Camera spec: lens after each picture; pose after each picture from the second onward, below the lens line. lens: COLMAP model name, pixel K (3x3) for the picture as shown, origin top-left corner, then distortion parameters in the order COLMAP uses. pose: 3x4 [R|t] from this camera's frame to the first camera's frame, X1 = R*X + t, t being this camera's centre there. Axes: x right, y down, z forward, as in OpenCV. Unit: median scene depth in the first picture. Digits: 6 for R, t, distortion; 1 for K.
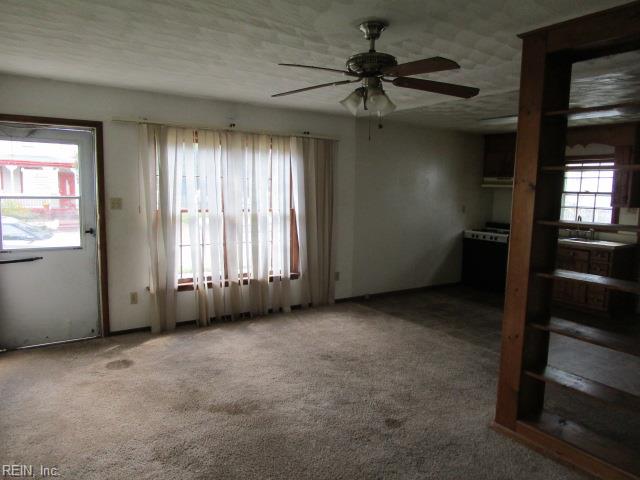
lens RADIAL K [[463.0, 0, 321.0], [0, 463.0, 242.4], [0, 0, 1]] dist [-0.030689, 0.021636]
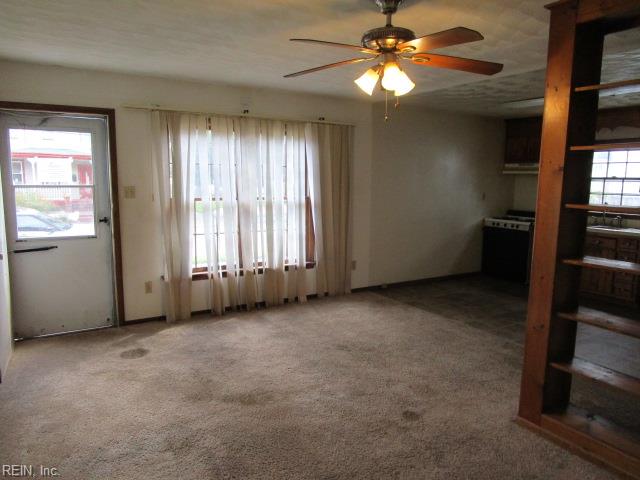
lens RADIAL K [[463.0, 0, 319.6], [0, 463.0, 243.5], [0, 0, 1]] dist [-0.030689, 0.021636]
pose [[0.999206, -0.003315, -0.039709, 0.002882], [0.004209, 0.999739, 0.022451, 0.005682], [0.039624, -0.022600, 0.998959, 0.022880]]
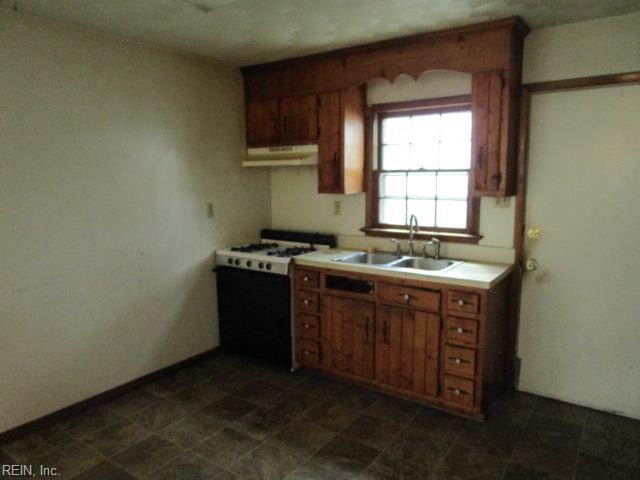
lens RADIAL K [[370.6, 0, 325.9], [0, 370.6, 238.7], [0, 0, 1]] dist [-0.004813, 0.001157]
pose [[0.939104, -0.087349, 0.332346, 0.488151], [0.069650, 0.995463, 0.064826, -0.097831], [-0.336500, -0.037731, 0.940927, 0.950434]]
